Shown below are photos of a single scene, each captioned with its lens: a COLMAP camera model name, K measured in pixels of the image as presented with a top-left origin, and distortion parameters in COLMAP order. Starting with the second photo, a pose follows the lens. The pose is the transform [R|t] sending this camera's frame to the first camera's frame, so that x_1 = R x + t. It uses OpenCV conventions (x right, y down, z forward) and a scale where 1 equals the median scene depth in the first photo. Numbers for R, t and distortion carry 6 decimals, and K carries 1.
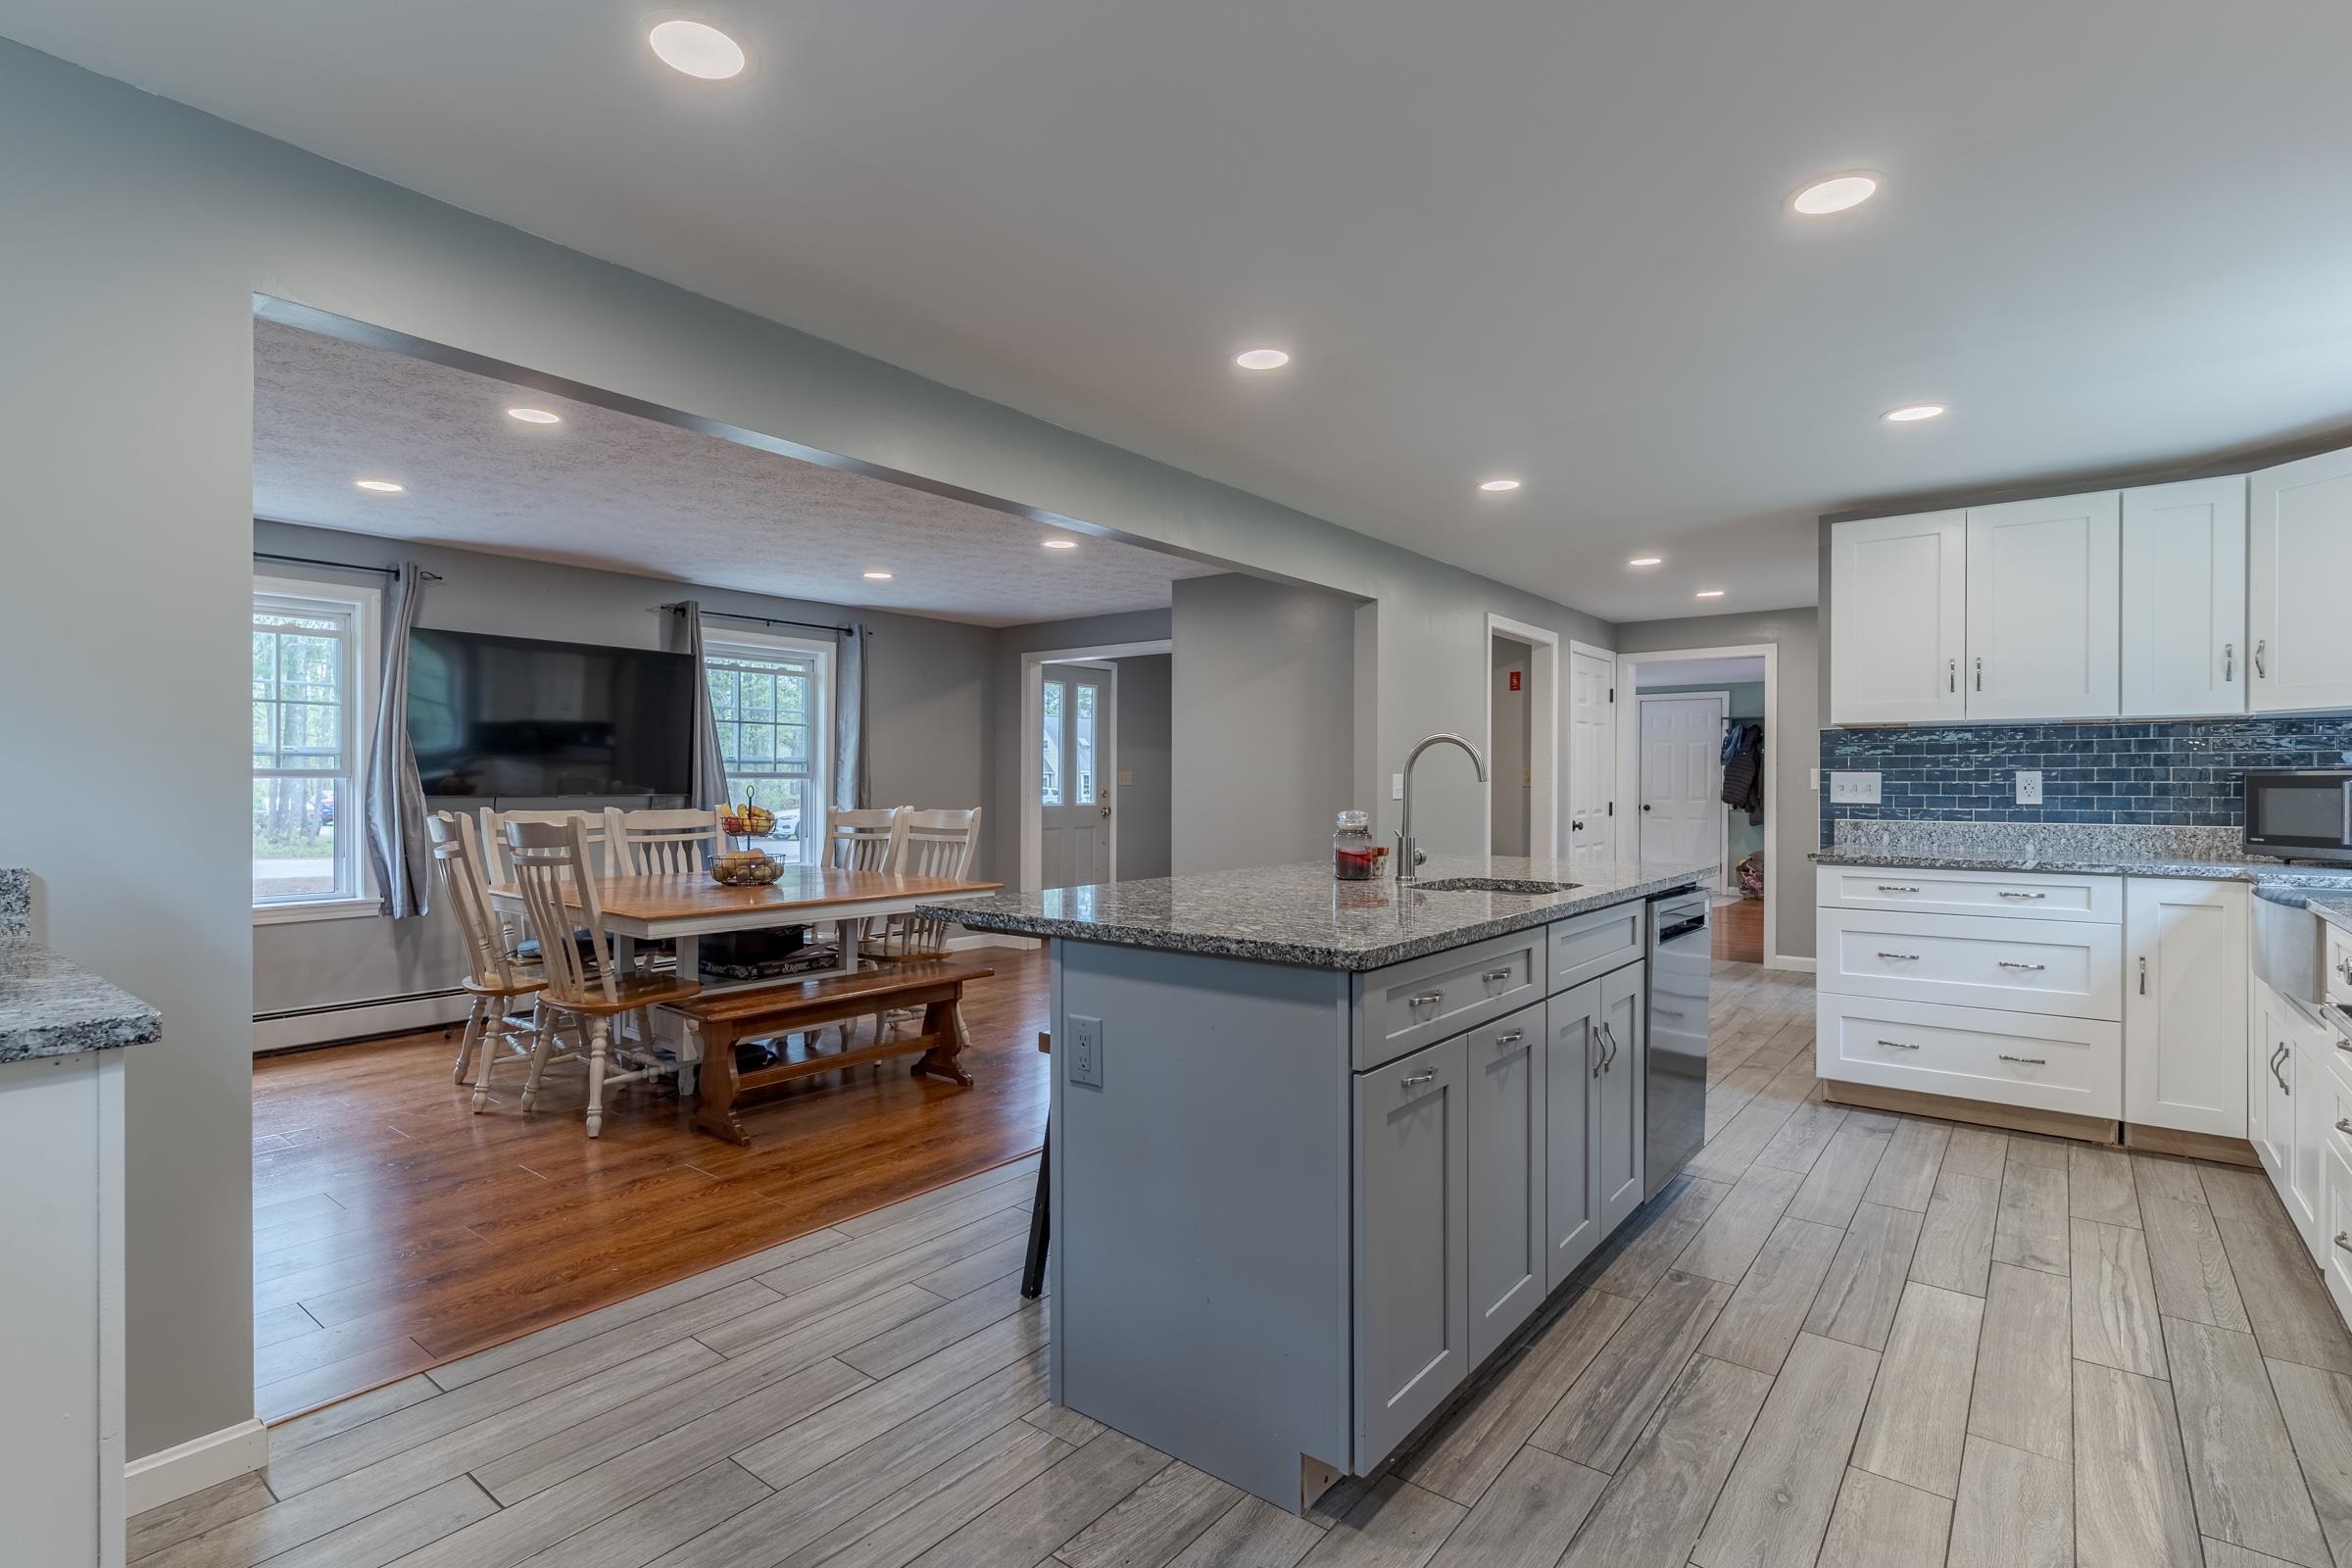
lens RADIAL K [[1122.0, 0, 1173.7], [0, 1122.0, 789.0], [0, 0, 1]] dist [0.005015, -0.001701]
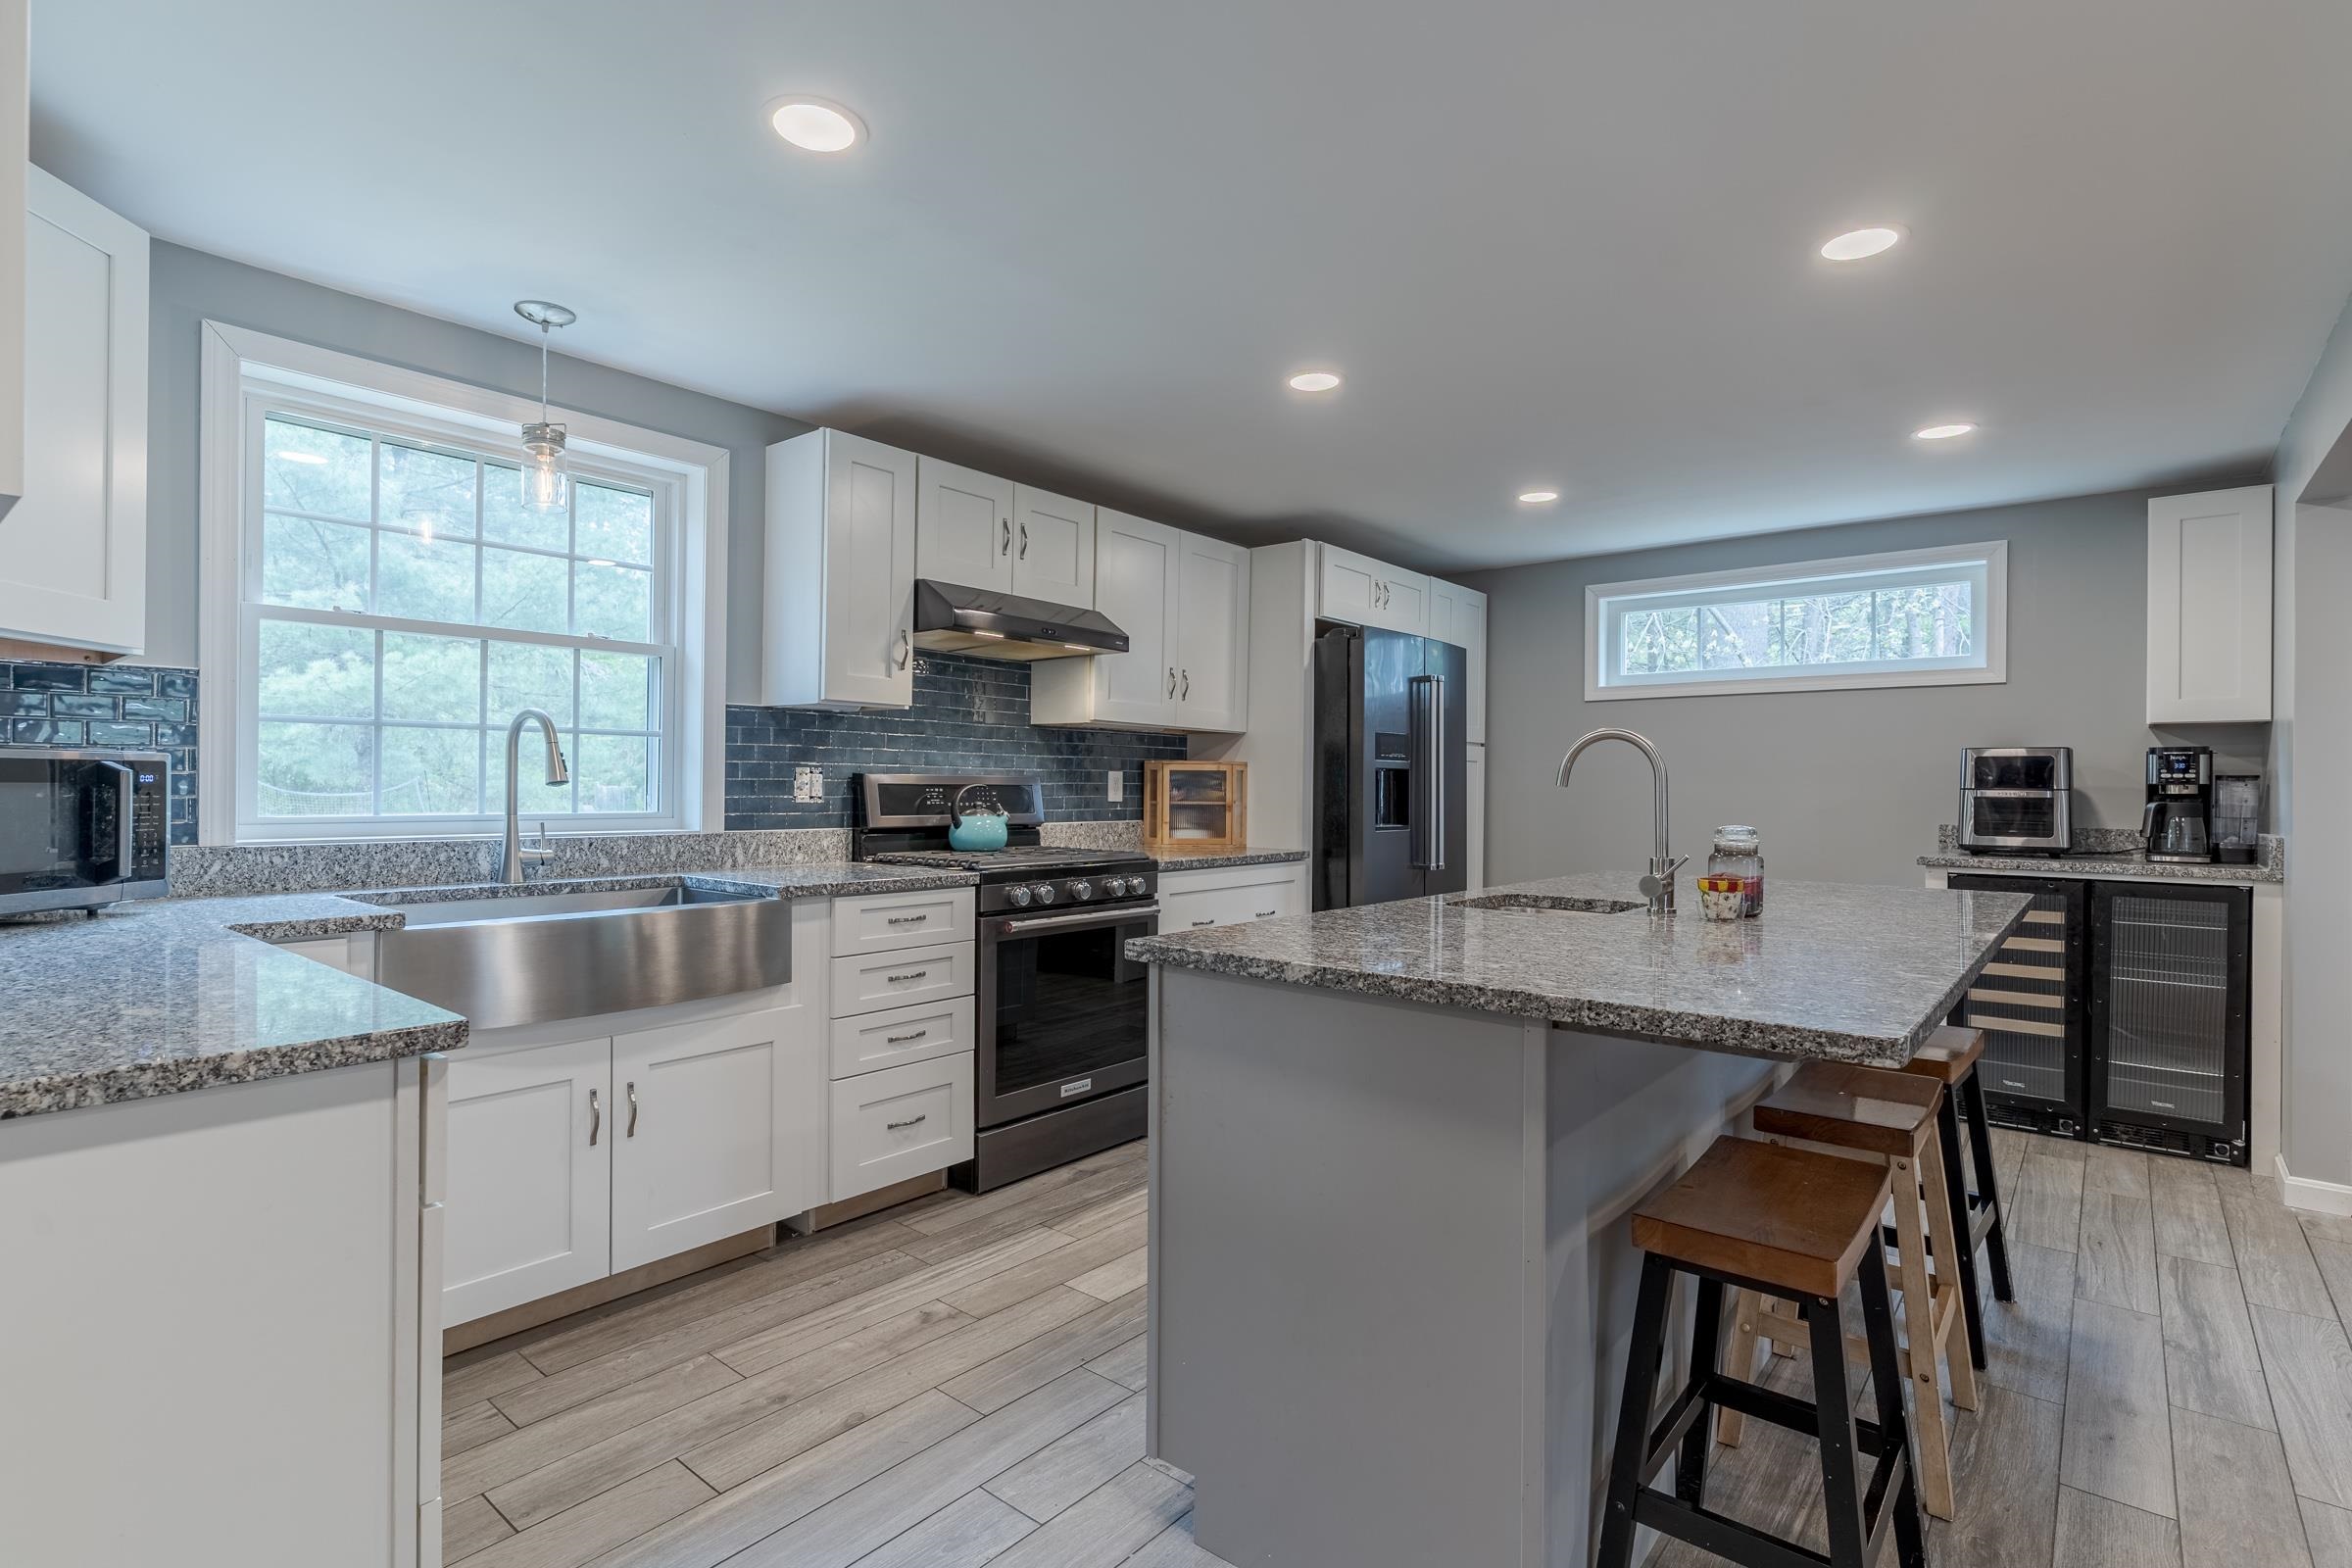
lens RADIAL K [[1122.0, 0, 1176.3], [0, 1122.0, 790.5], [0, 0, 1]] dist [0.005015, -0.001701]
pose [[-0.999563, -0.010676, 0.027555, 0.413225], [-0.010392, 0.999892, 0.010416, -0.007291], [-0.027664, 0.010125, -0.999566, 1.406213]]
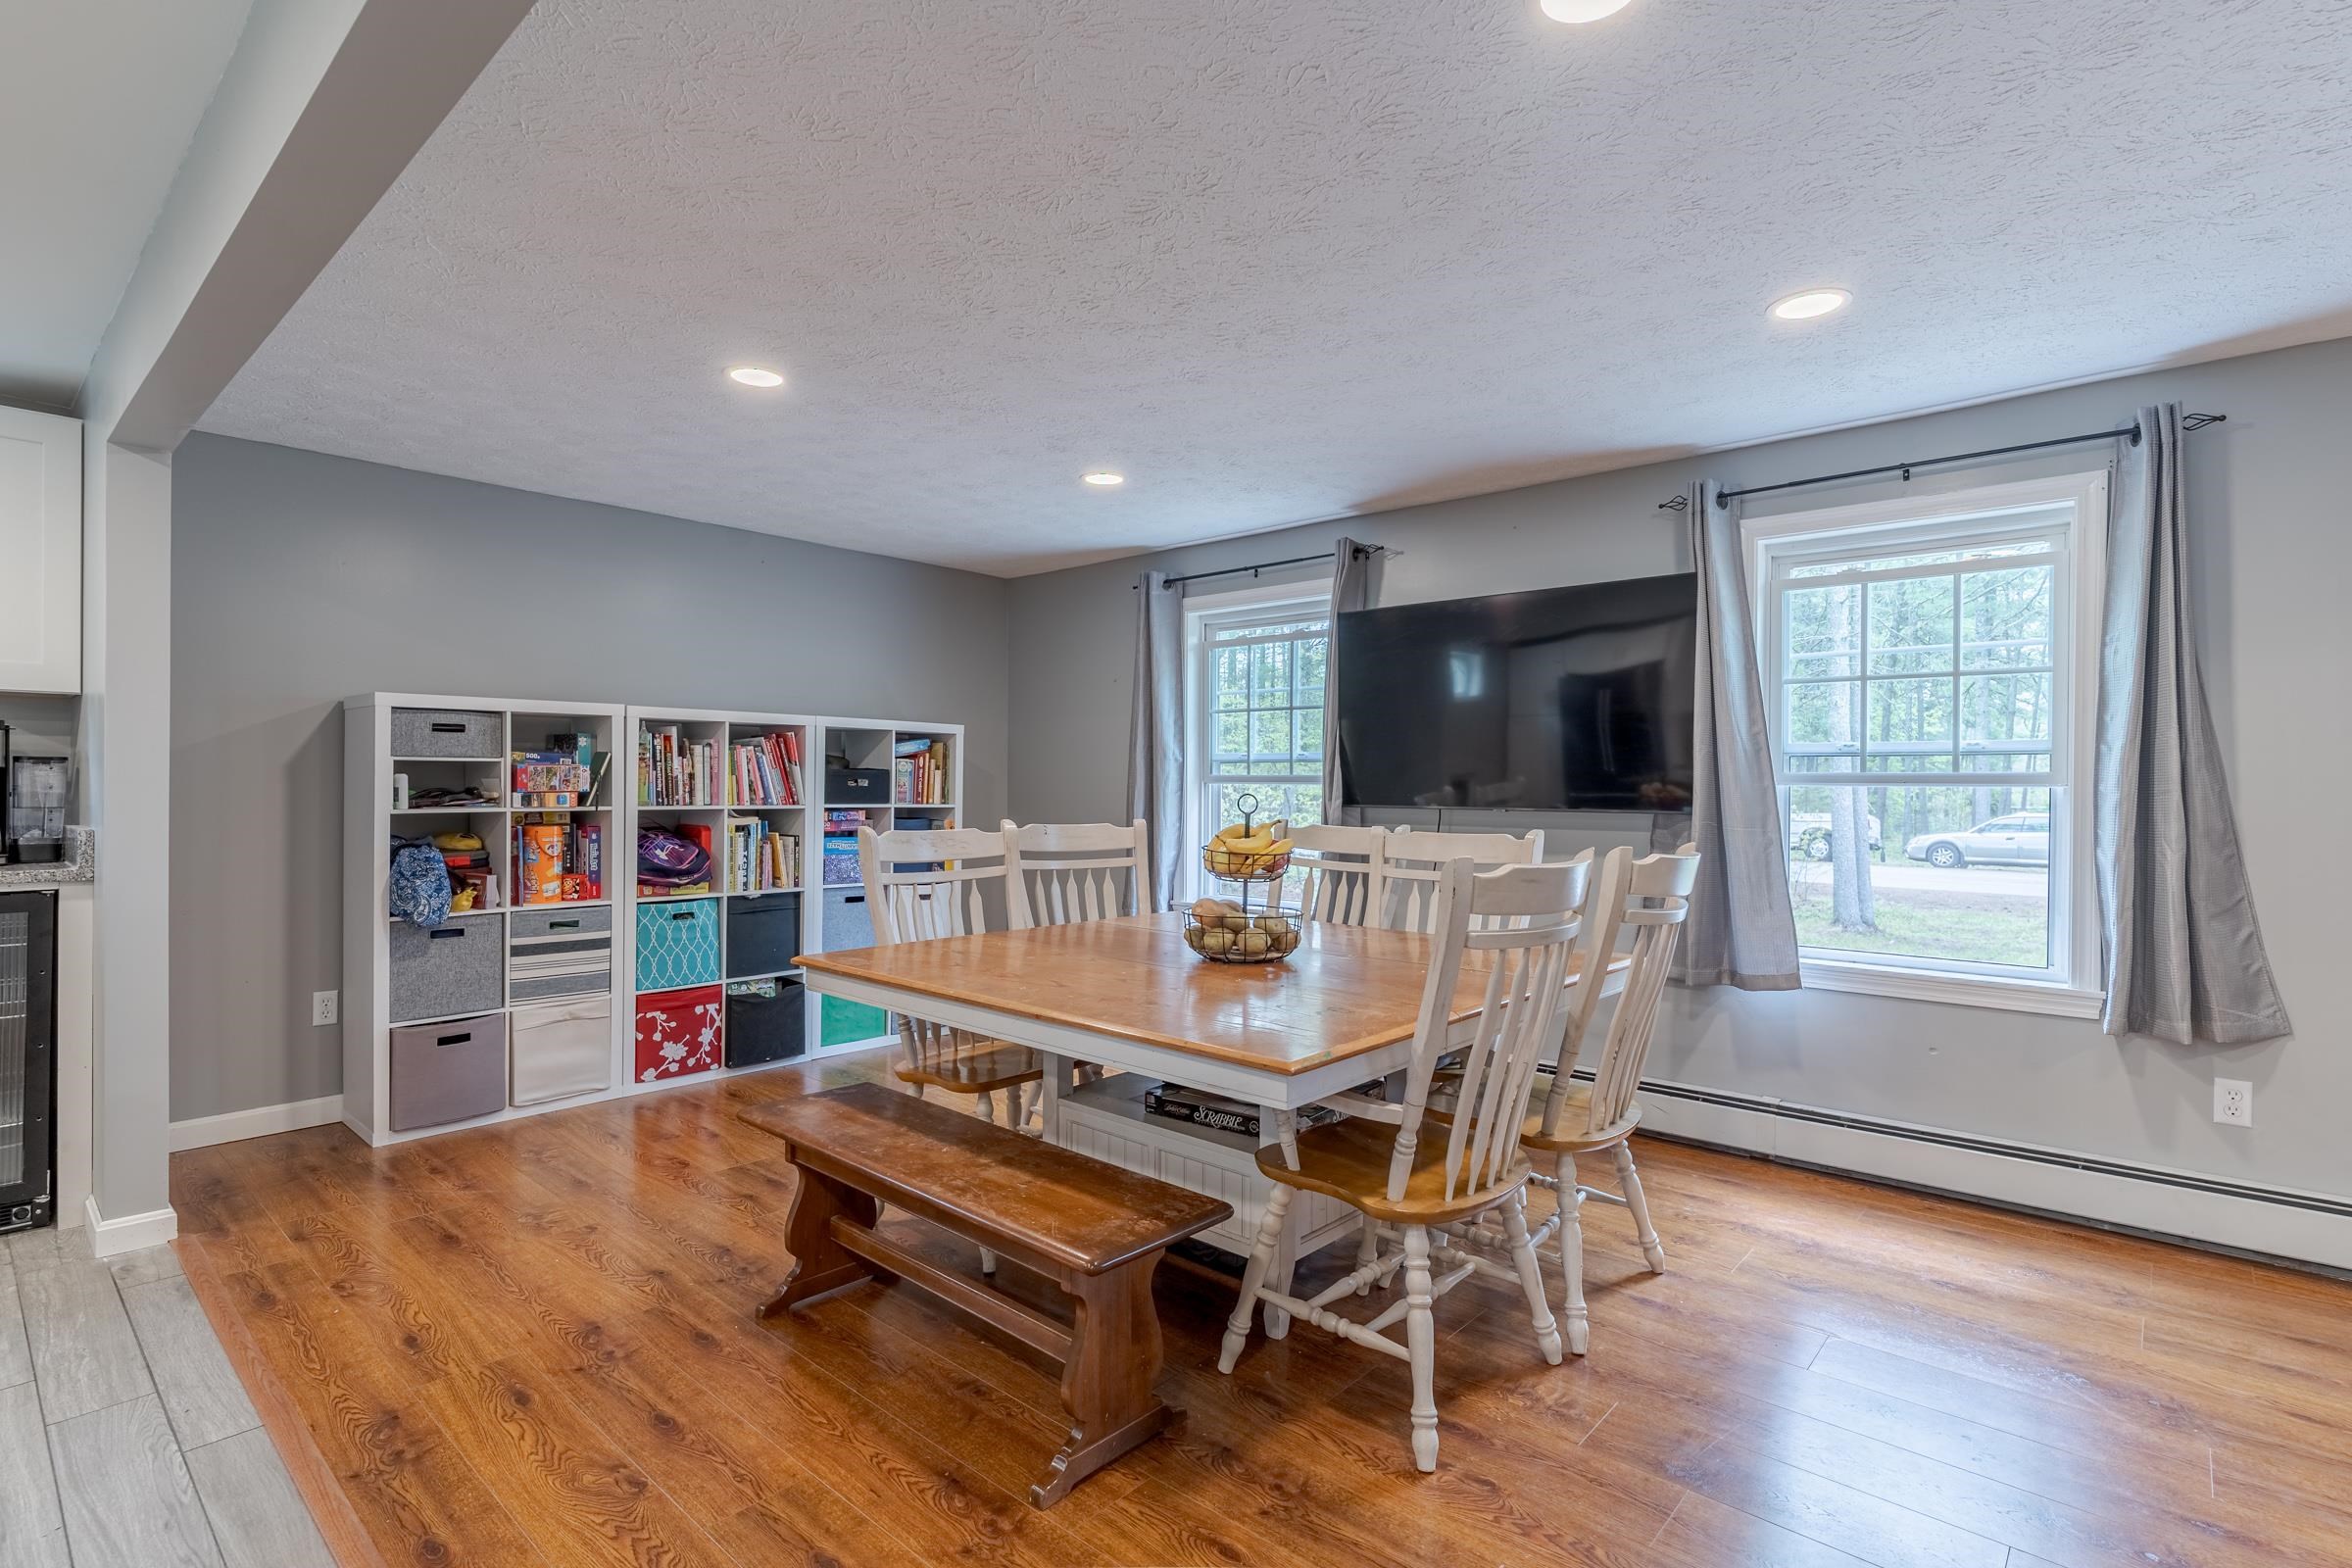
lens RADIAL K [[1122.0, 0, 1176.4], [0, 1122.0, 782.0], [0, 0, 1]] dist [0.005015, -0.001701]
pose [[-0.059573, -0.005151, -0.998211, 0.282592], [-0.012549, 0.999912, -0.004411, -0.008279], [0.998145, 0.012264, -0.059632, 1.272683]]
